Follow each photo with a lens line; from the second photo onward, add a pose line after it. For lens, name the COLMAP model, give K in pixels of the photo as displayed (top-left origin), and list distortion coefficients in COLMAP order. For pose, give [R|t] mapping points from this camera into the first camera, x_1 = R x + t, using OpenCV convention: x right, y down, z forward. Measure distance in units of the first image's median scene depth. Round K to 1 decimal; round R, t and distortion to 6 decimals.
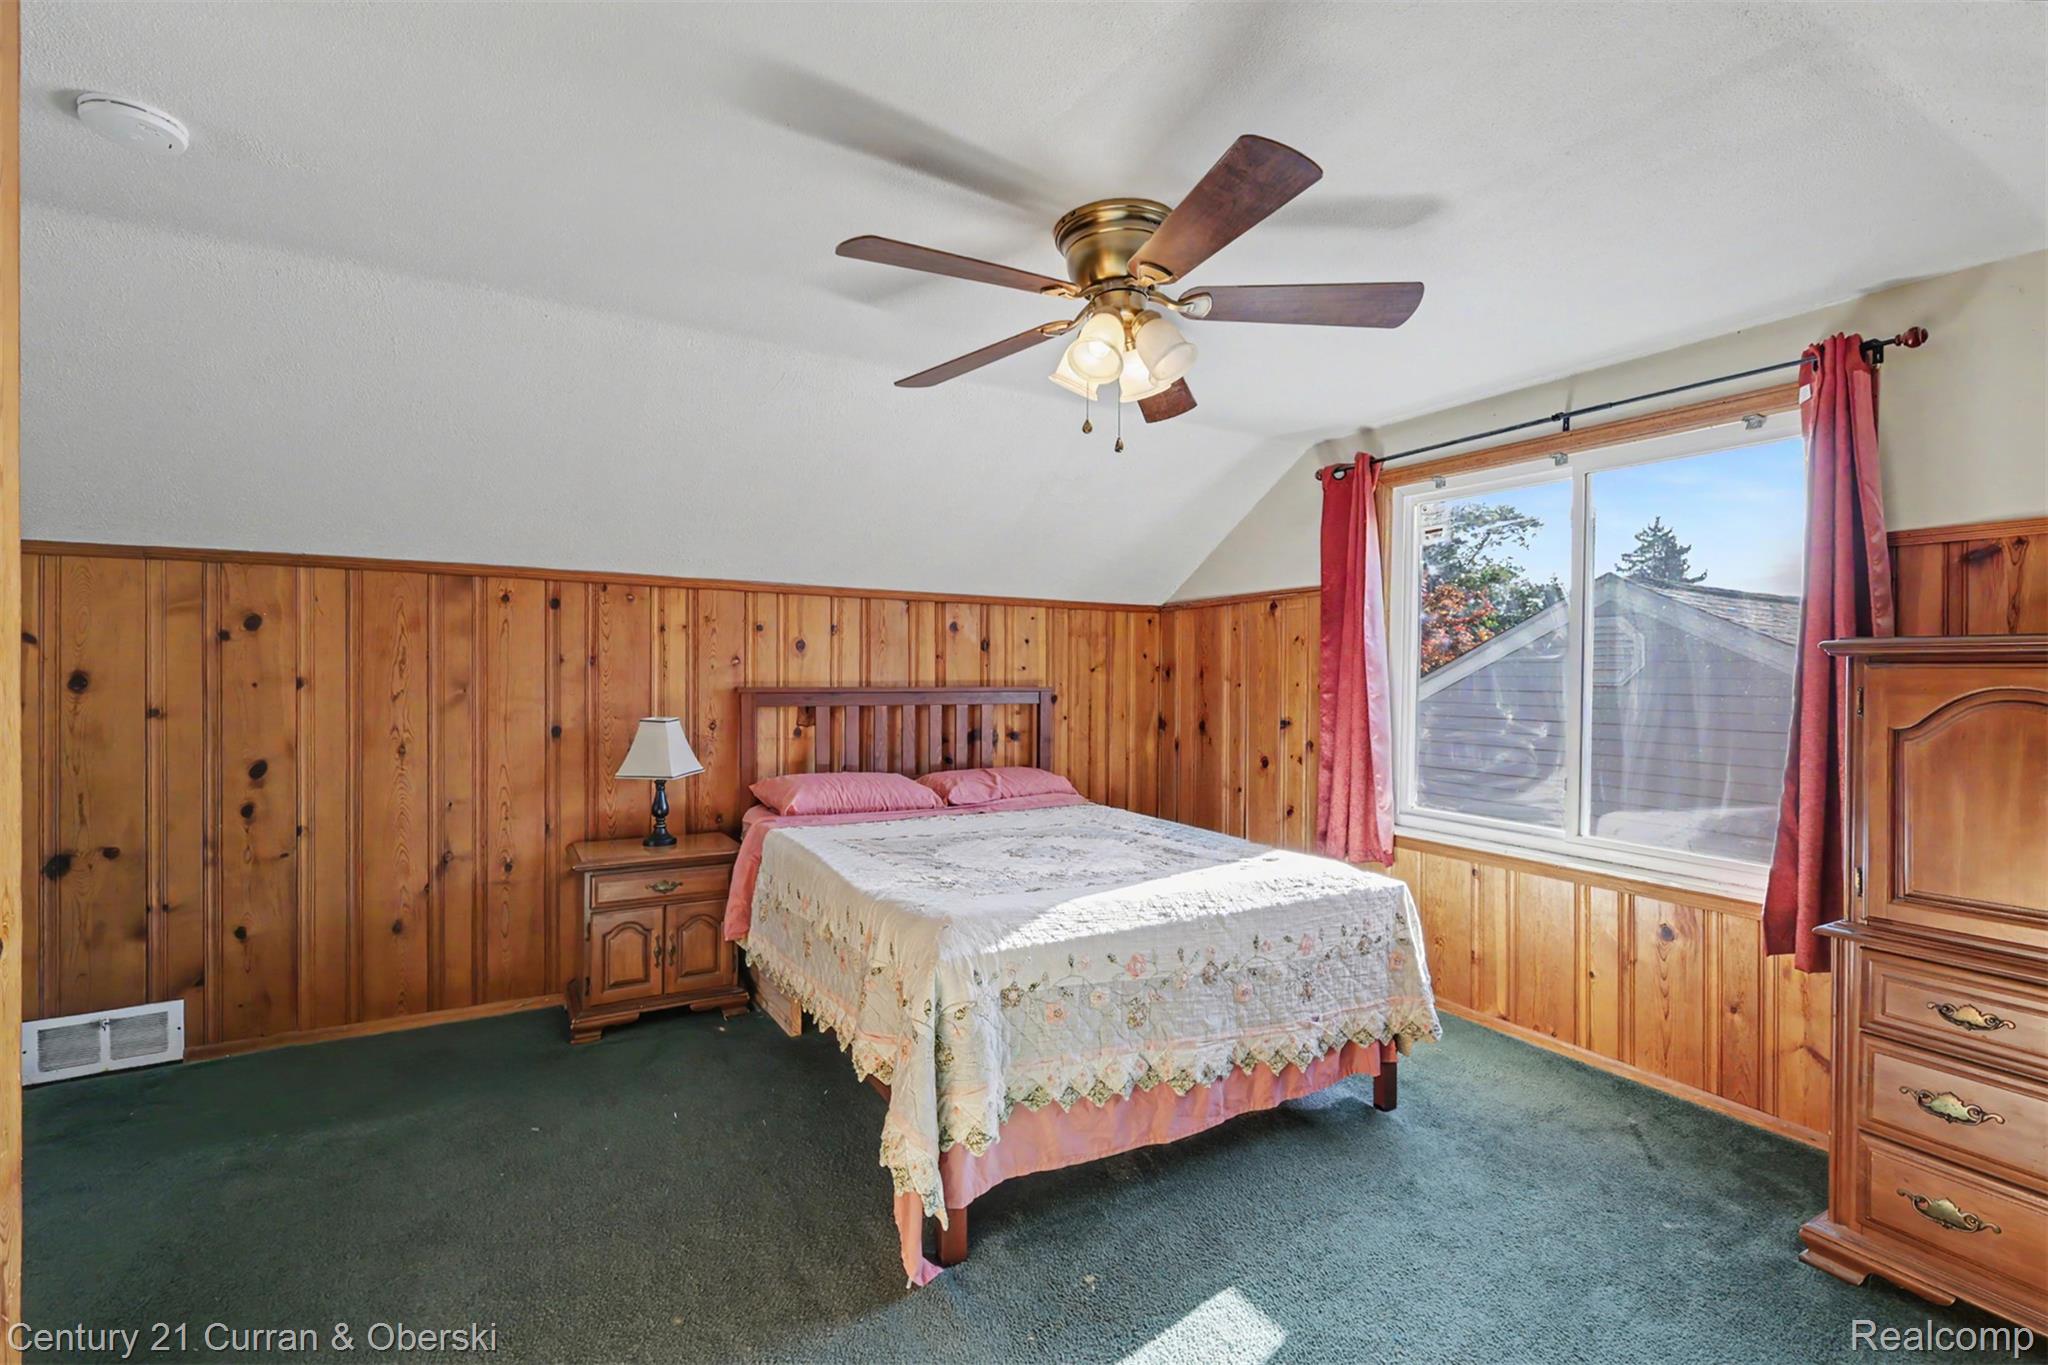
lens RADIAL K [[908.8, 0, 1025.5], [0, 908.8, 675.9], [0, 0, 1]] dist [0.008204, -0.001242]
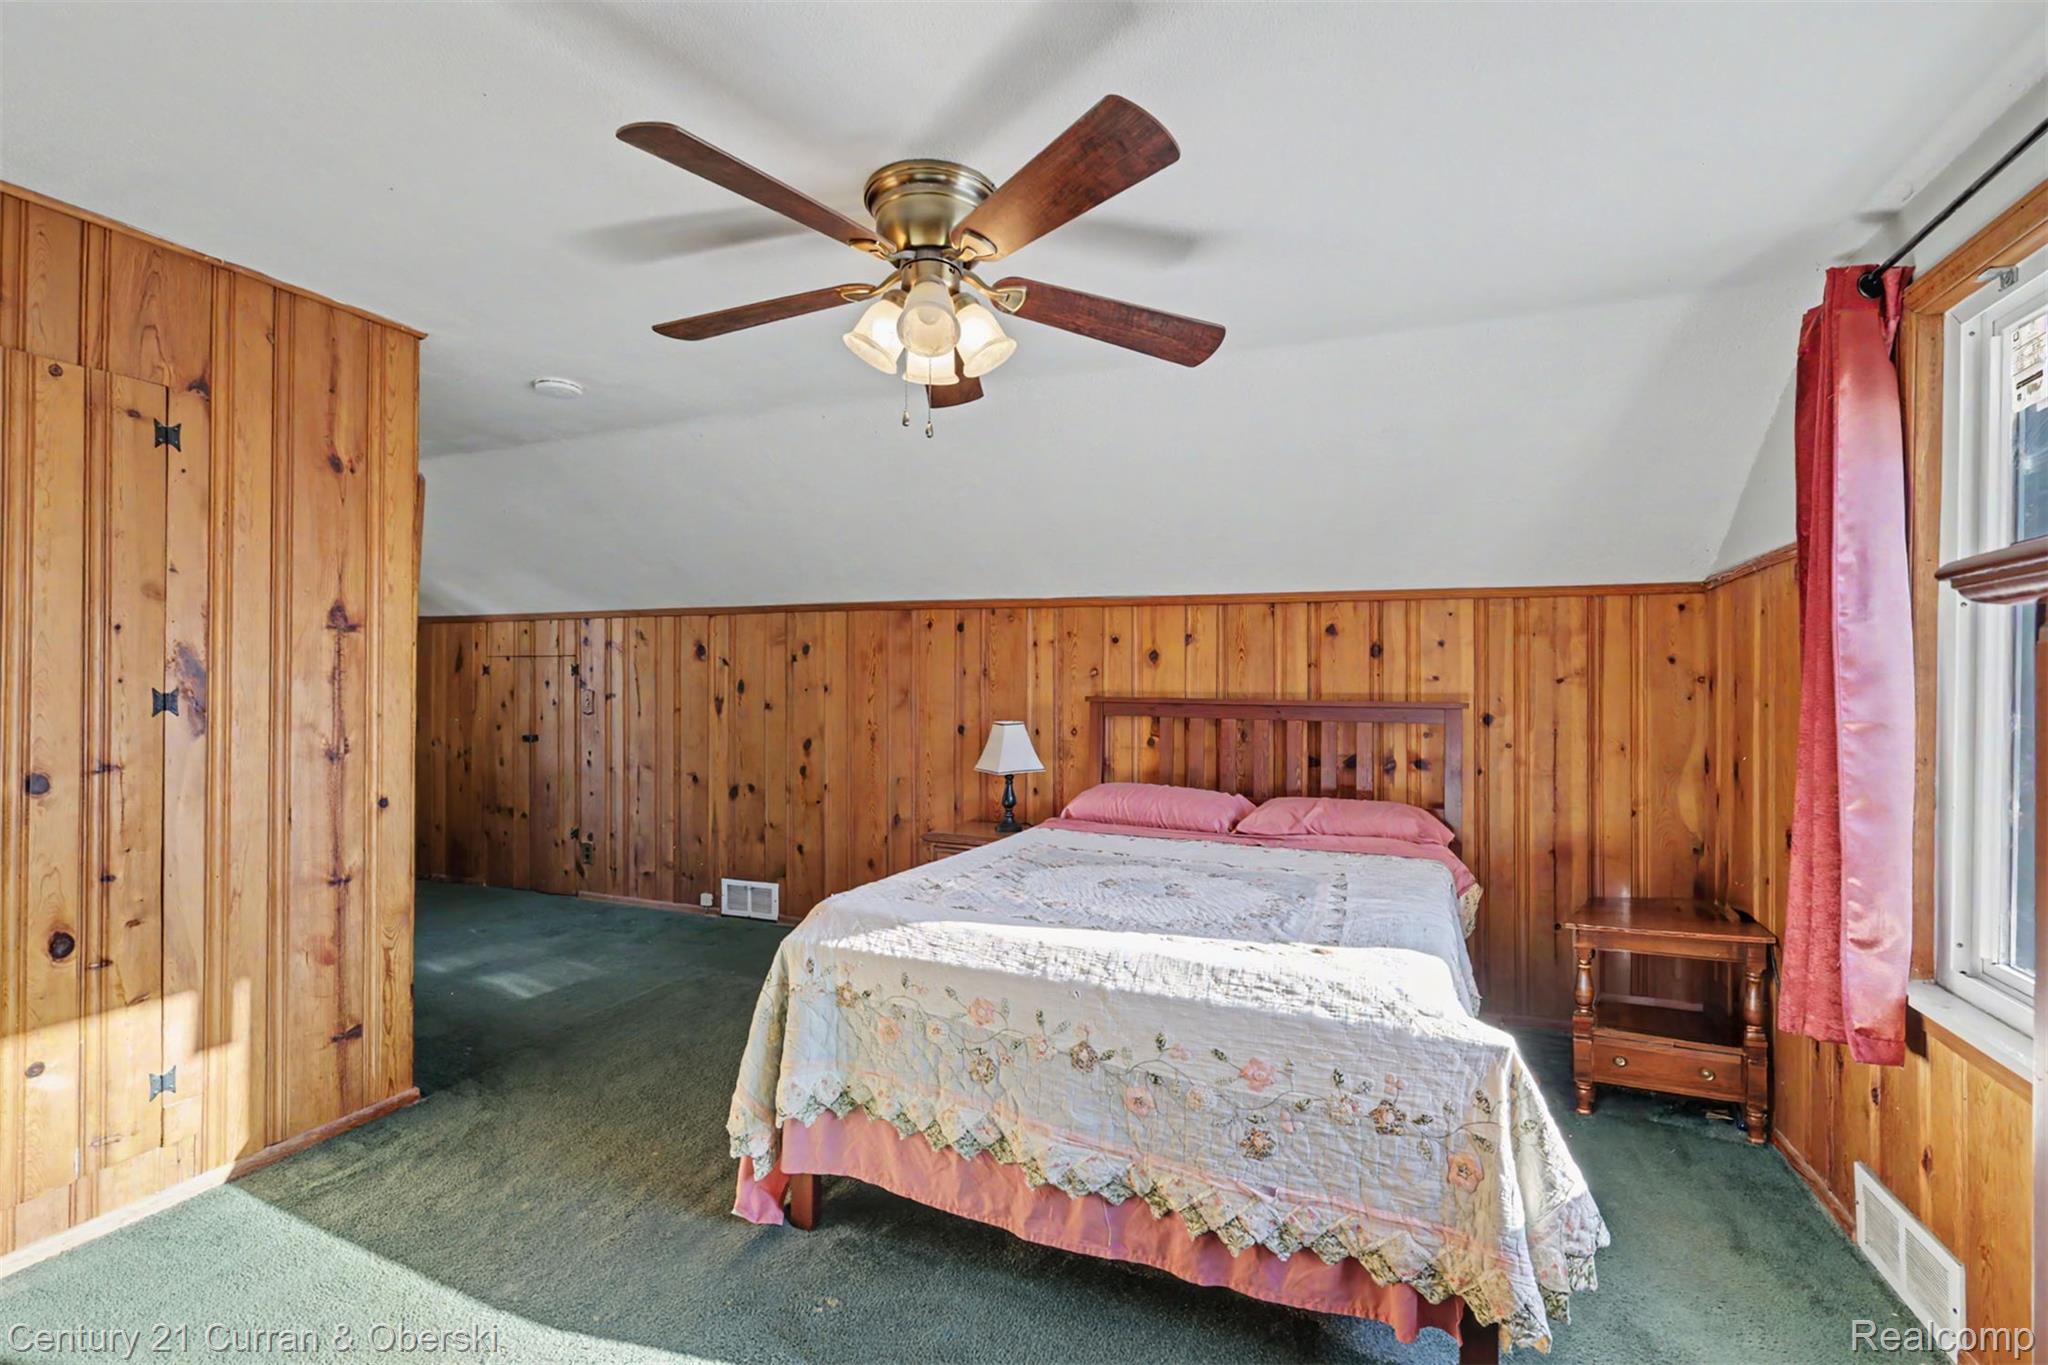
lens RADIAL K [[908.8, 0, 1020.2], [0, 908.8, 683.4], [0, 0, 1]] dist [0.008204, -0.001242]
pose [[0.602671, 0.000190, -0.797990, 0.542635], [-0.009475, 0.999931, -0.006918, 0.005832], [0.797934, 0.011731, 0.602631, 0.322261]]
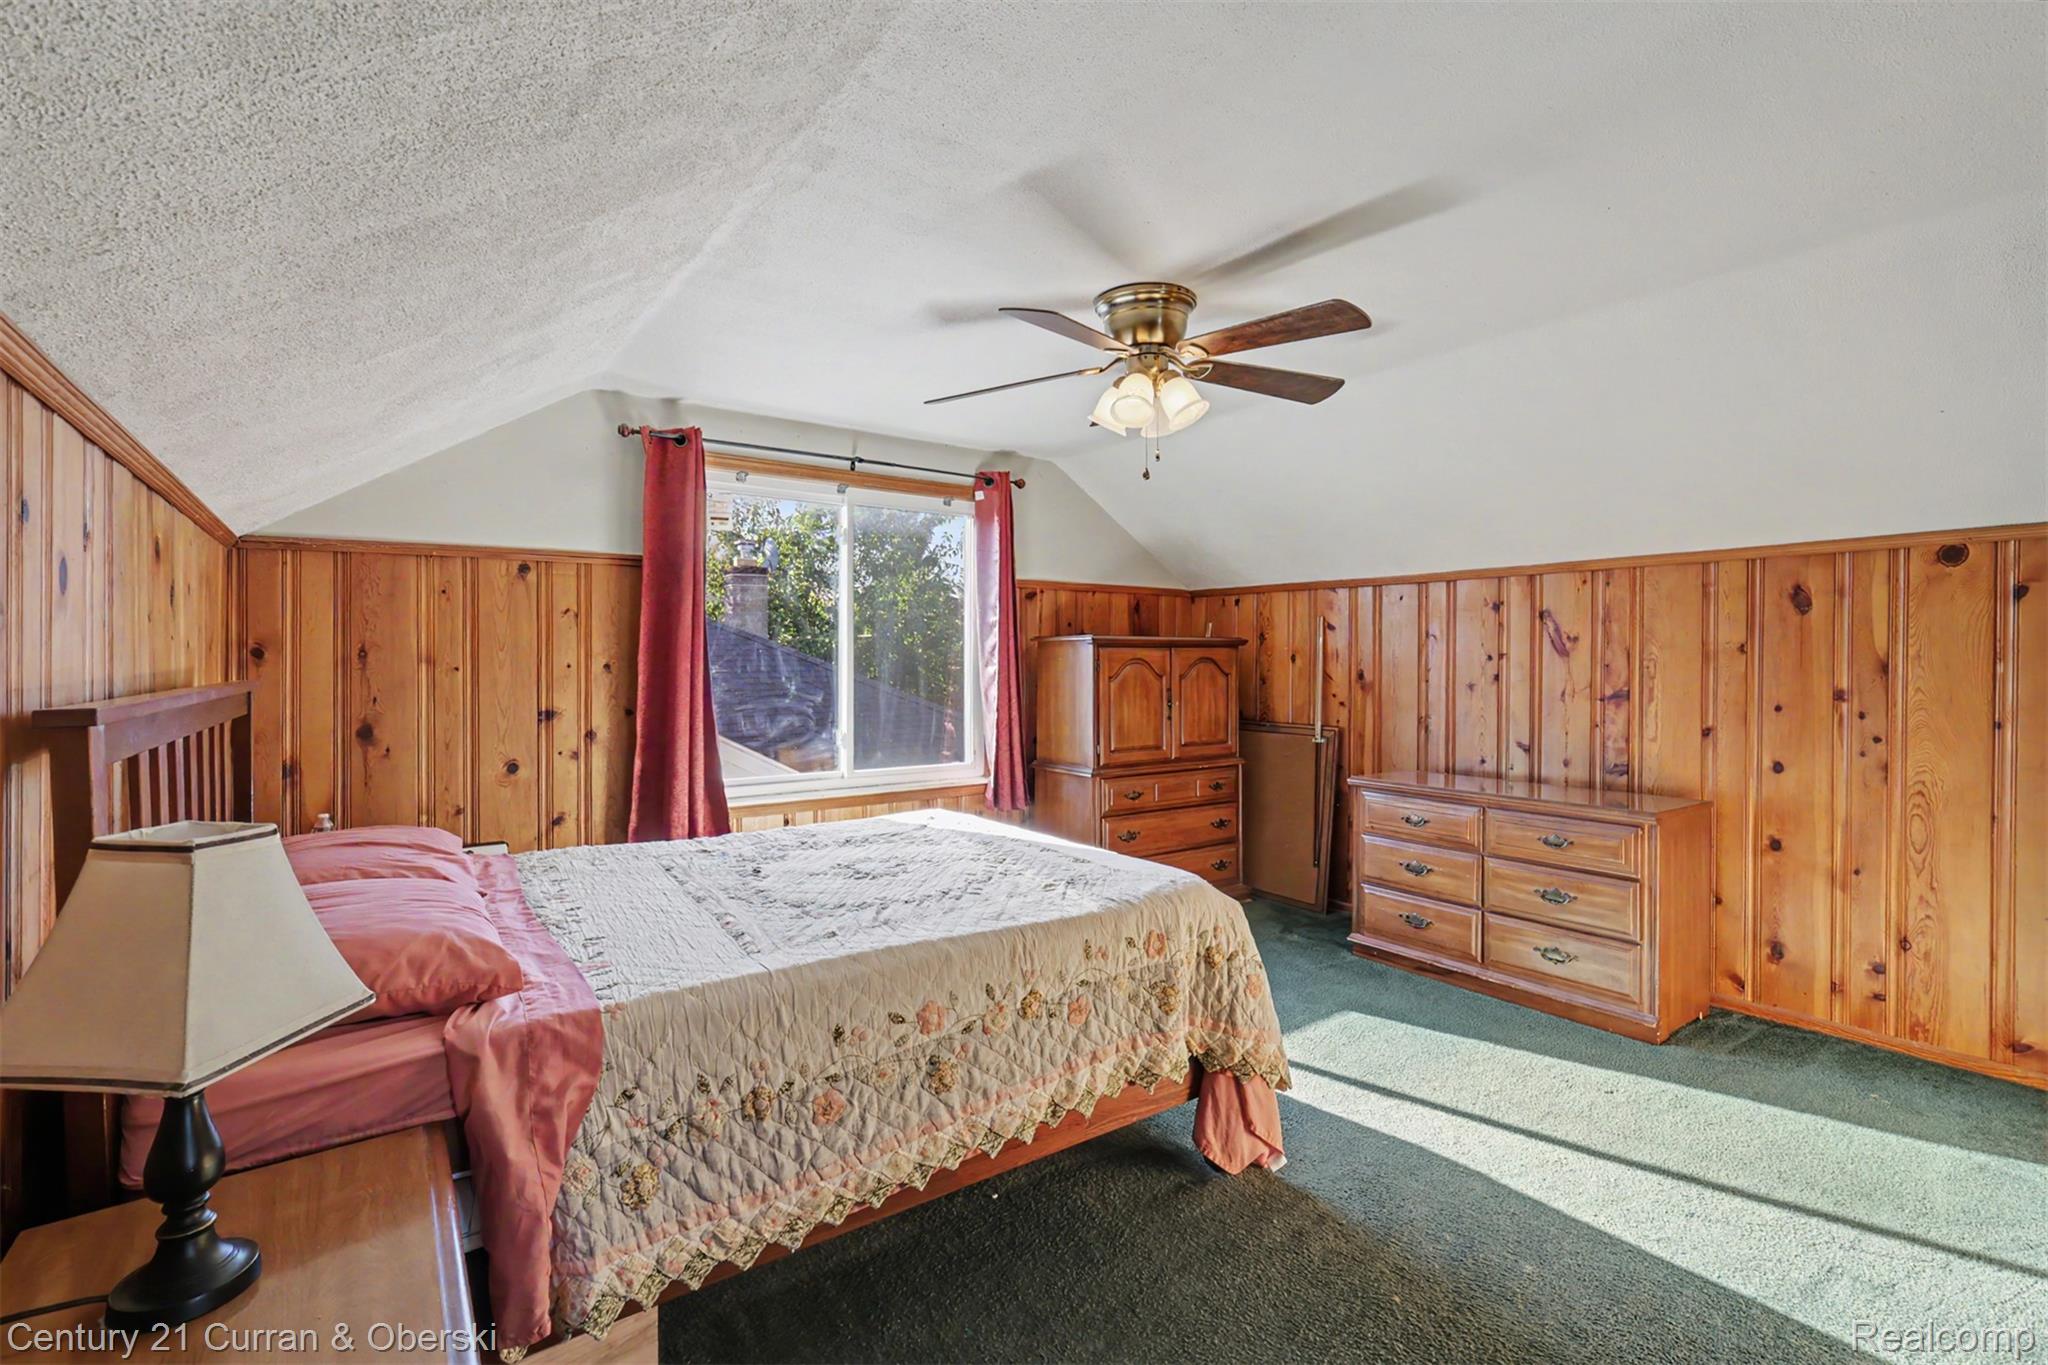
lens RADIAL K [[908.8, 0, 1017.1], [0, 908.8, 663.6], [0, 0, 1]] dist [0.008204, -0.001242]
pose [[-0.079347, -0.017938, 0.996686, -0.712397], [0.003821, 0.999825, 0.018299, -0.008021], [-0.996840, 0.005261, -0.079264, 0.807196]]
